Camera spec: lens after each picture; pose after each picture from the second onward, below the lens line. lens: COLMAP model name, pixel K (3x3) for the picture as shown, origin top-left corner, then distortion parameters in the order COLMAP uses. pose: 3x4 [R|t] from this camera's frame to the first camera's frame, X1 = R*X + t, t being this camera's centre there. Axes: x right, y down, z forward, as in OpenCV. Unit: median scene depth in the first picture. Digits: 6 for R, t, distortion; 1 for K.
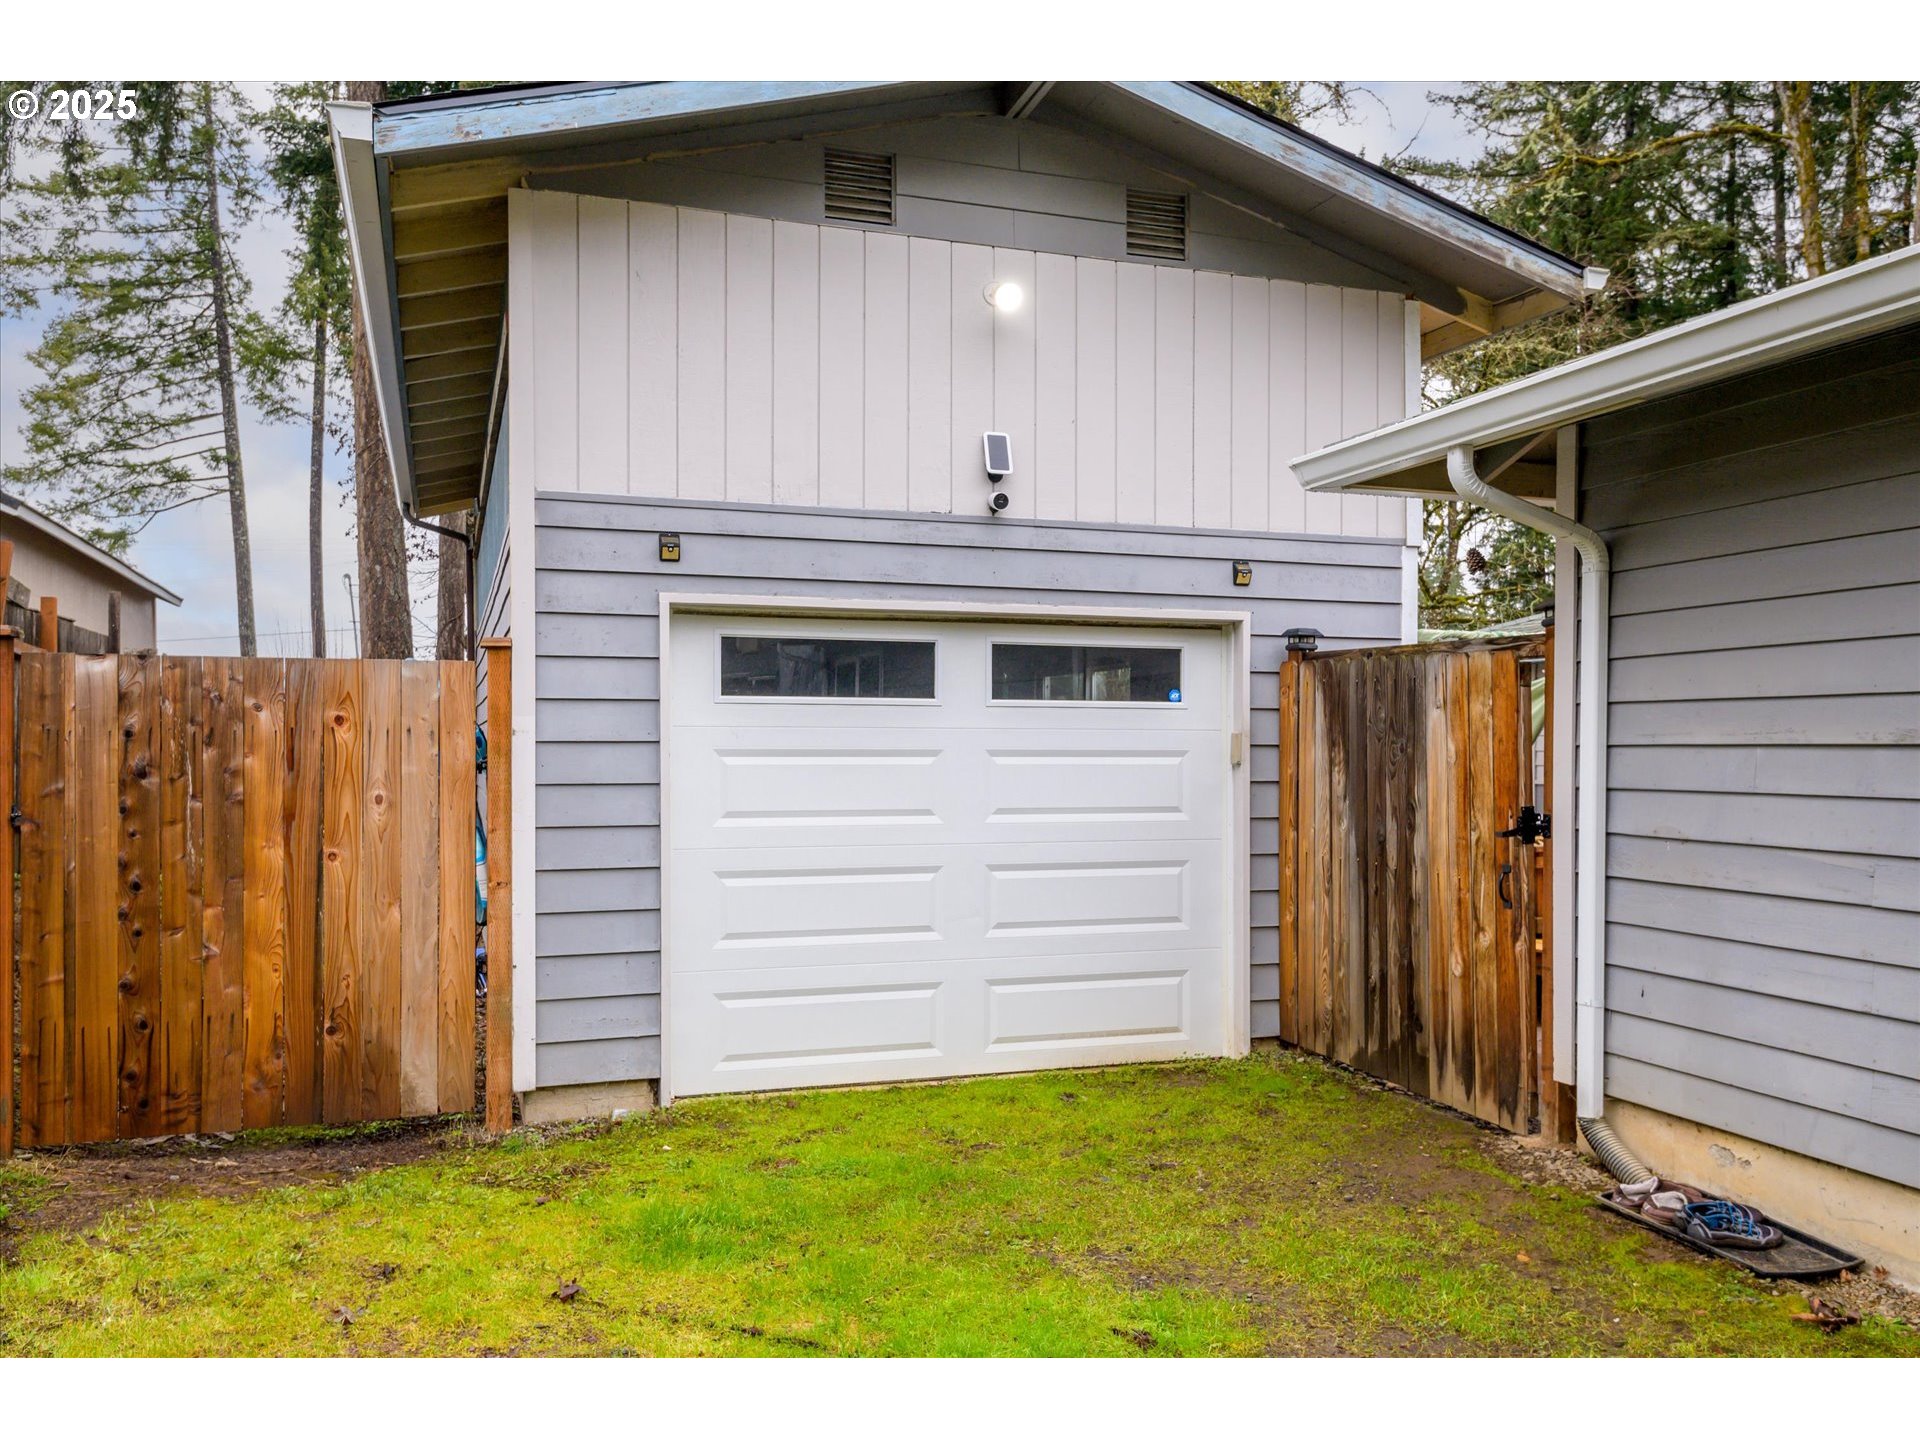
lens RADIAL K [[1501.1, 0, 964.3], [0, 1501.1, 758.6], [0, 0, 1]] dist [0.025149, -0.014329]
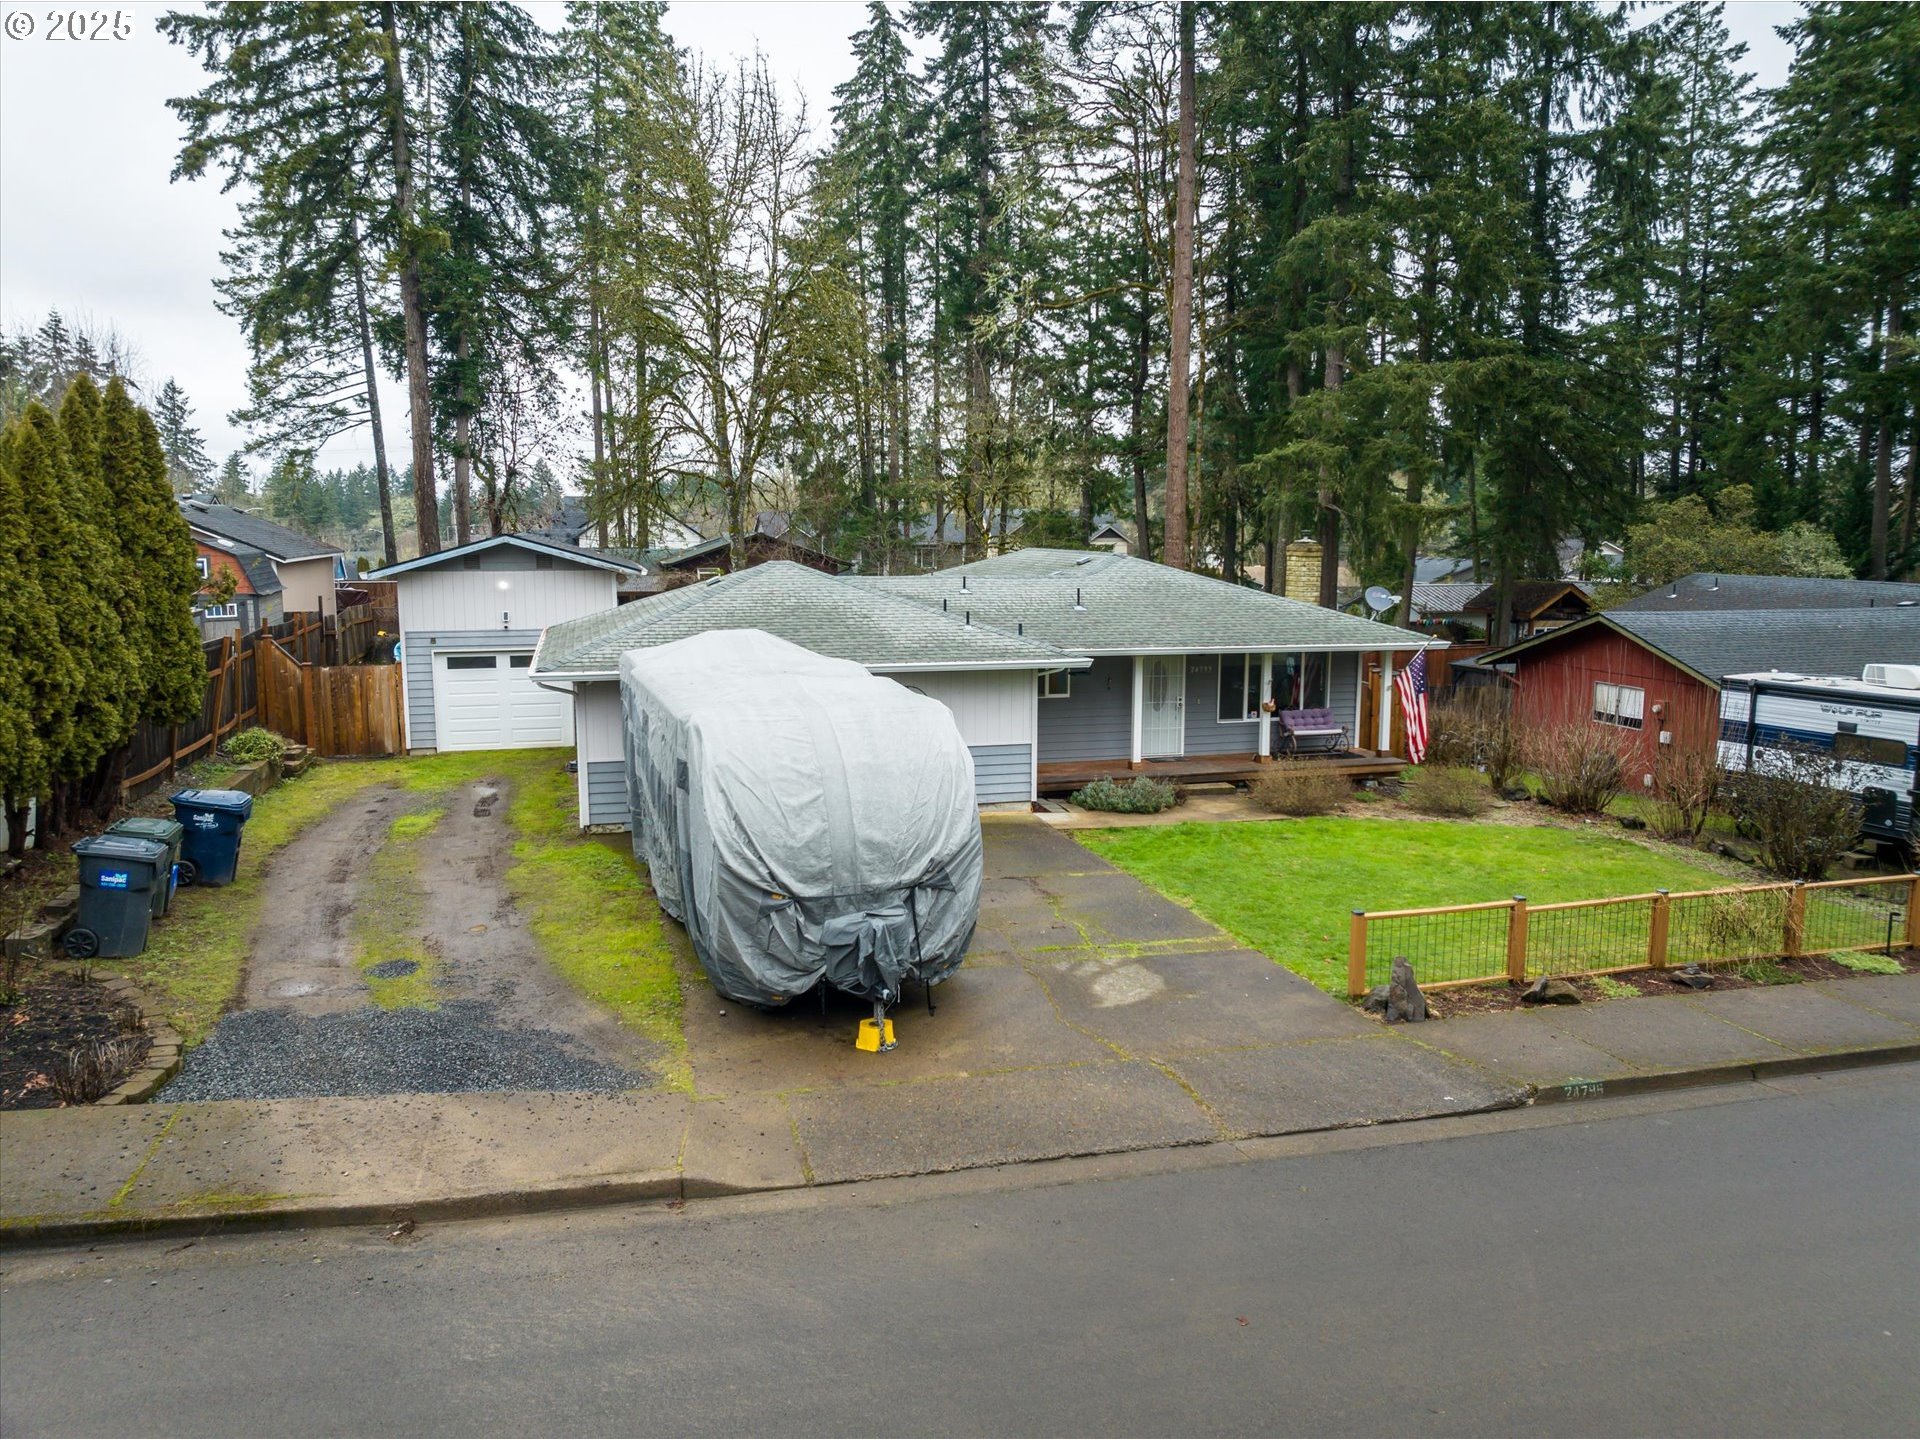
lens RADIAL K [[1351.3, 0, 960.0], [0, 1351.3, 720.0], [0, 0, 1]] dist [-0.042741, 0.009705]
pose [[0.998263, 0.010402, -0.057993, 0.222243], [-0.002553, 0.991005, 0.133802, -0.059377], [0.058863, -0.133422, 0.989310, -0.409325]]
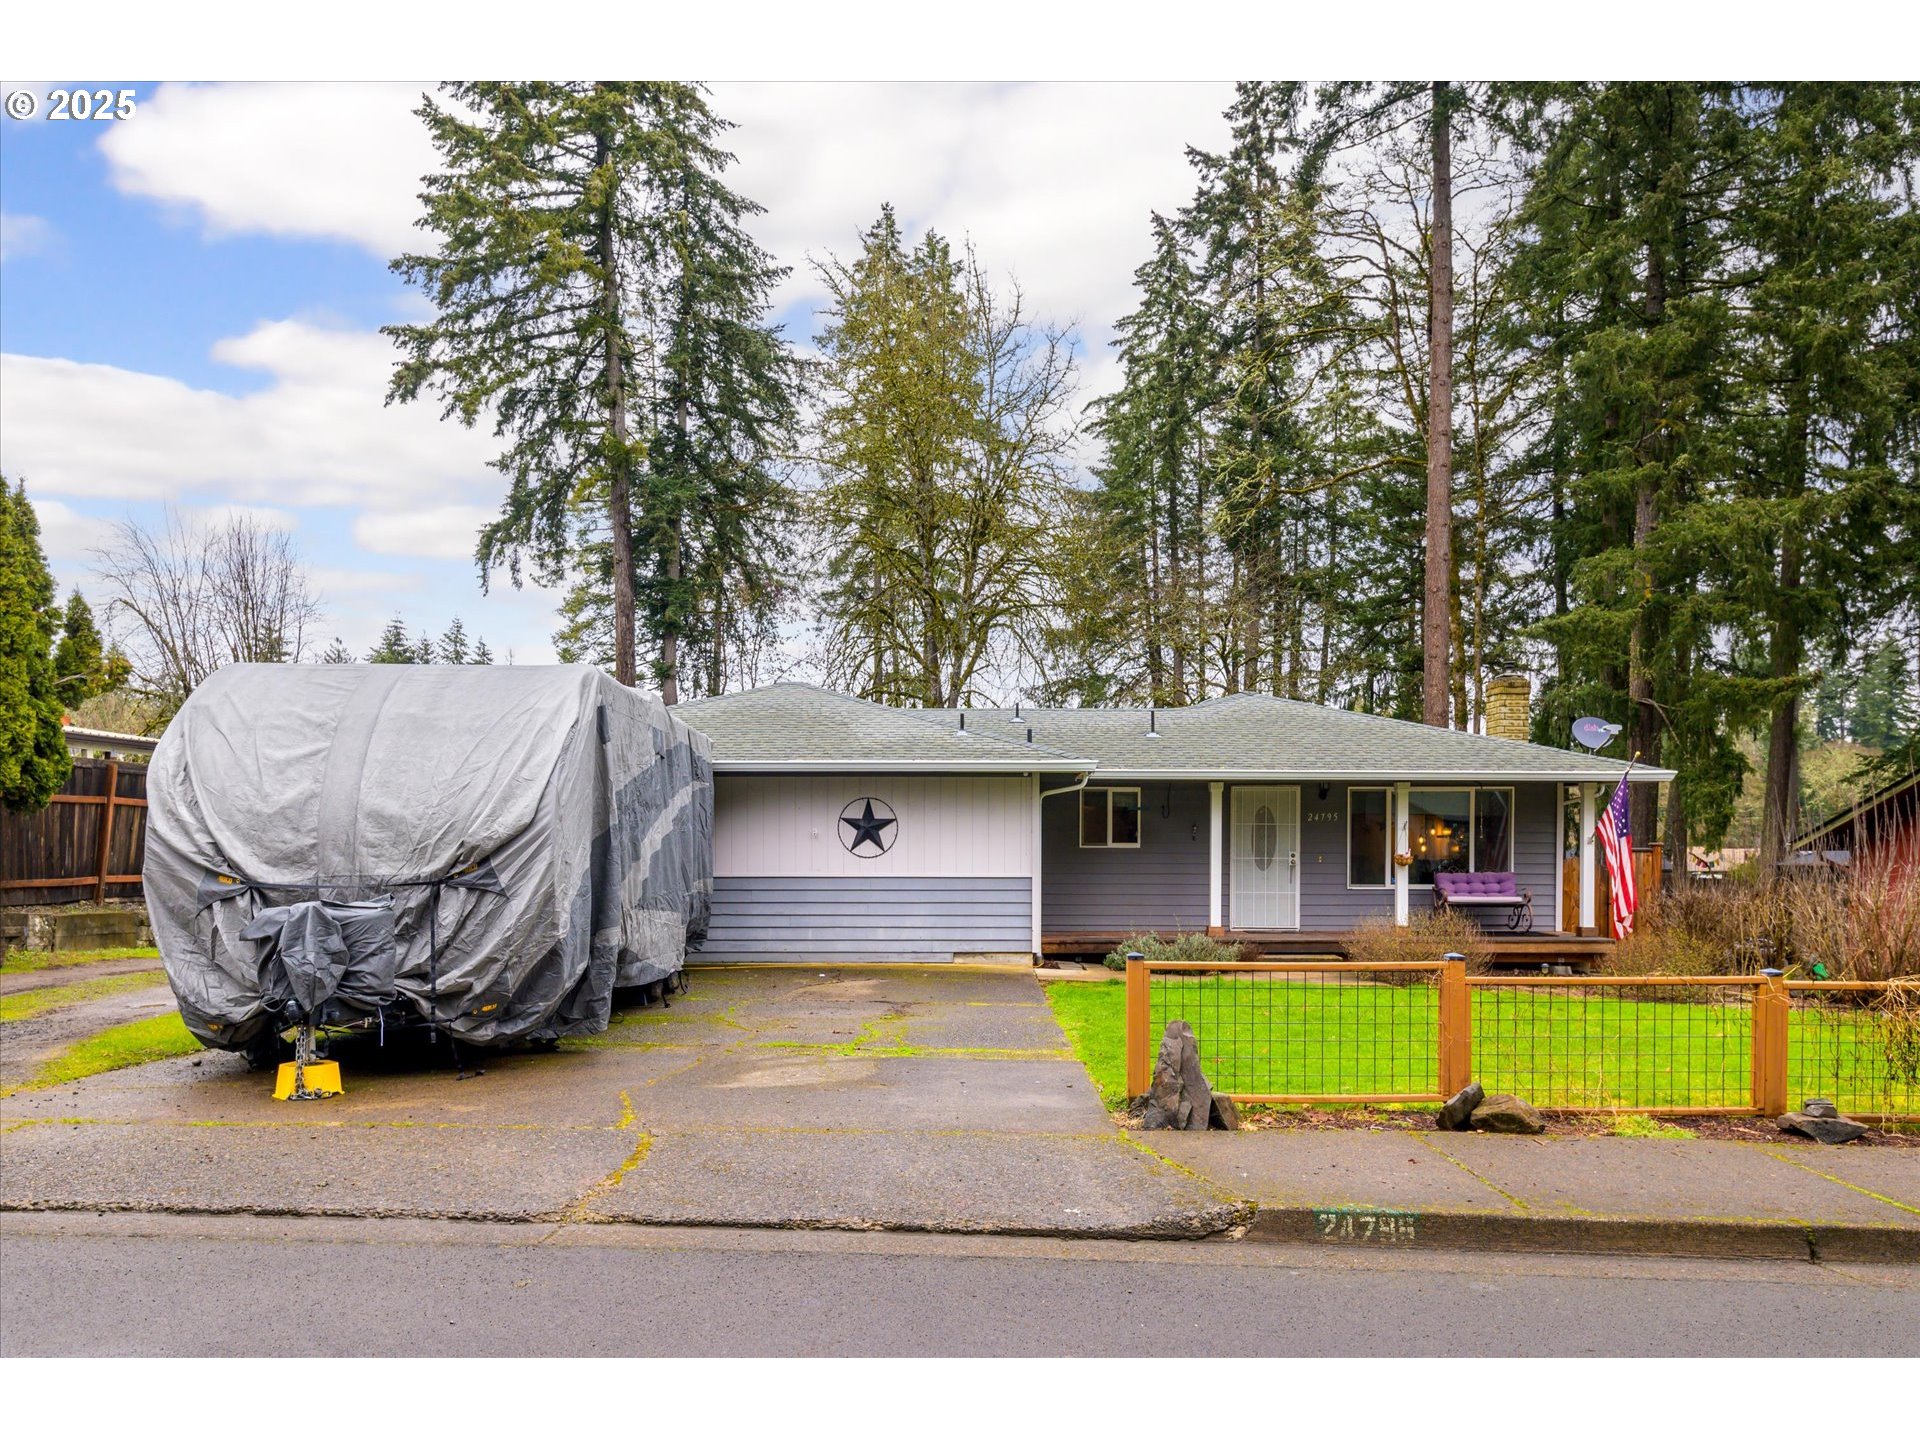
lens RADIAL K [[1390.7, 0, 958.8], [0, 1390.7, 860.1], [0, 0, 1]] dist [0.025275, -0.001125]
pose [[0.943193, 0.003976, -0.332221, 0.317126], [-0.001612, 0.999971, 0.007392, -0.001603], [0.332241, -0.006437, 0.943173, -0.314517]]
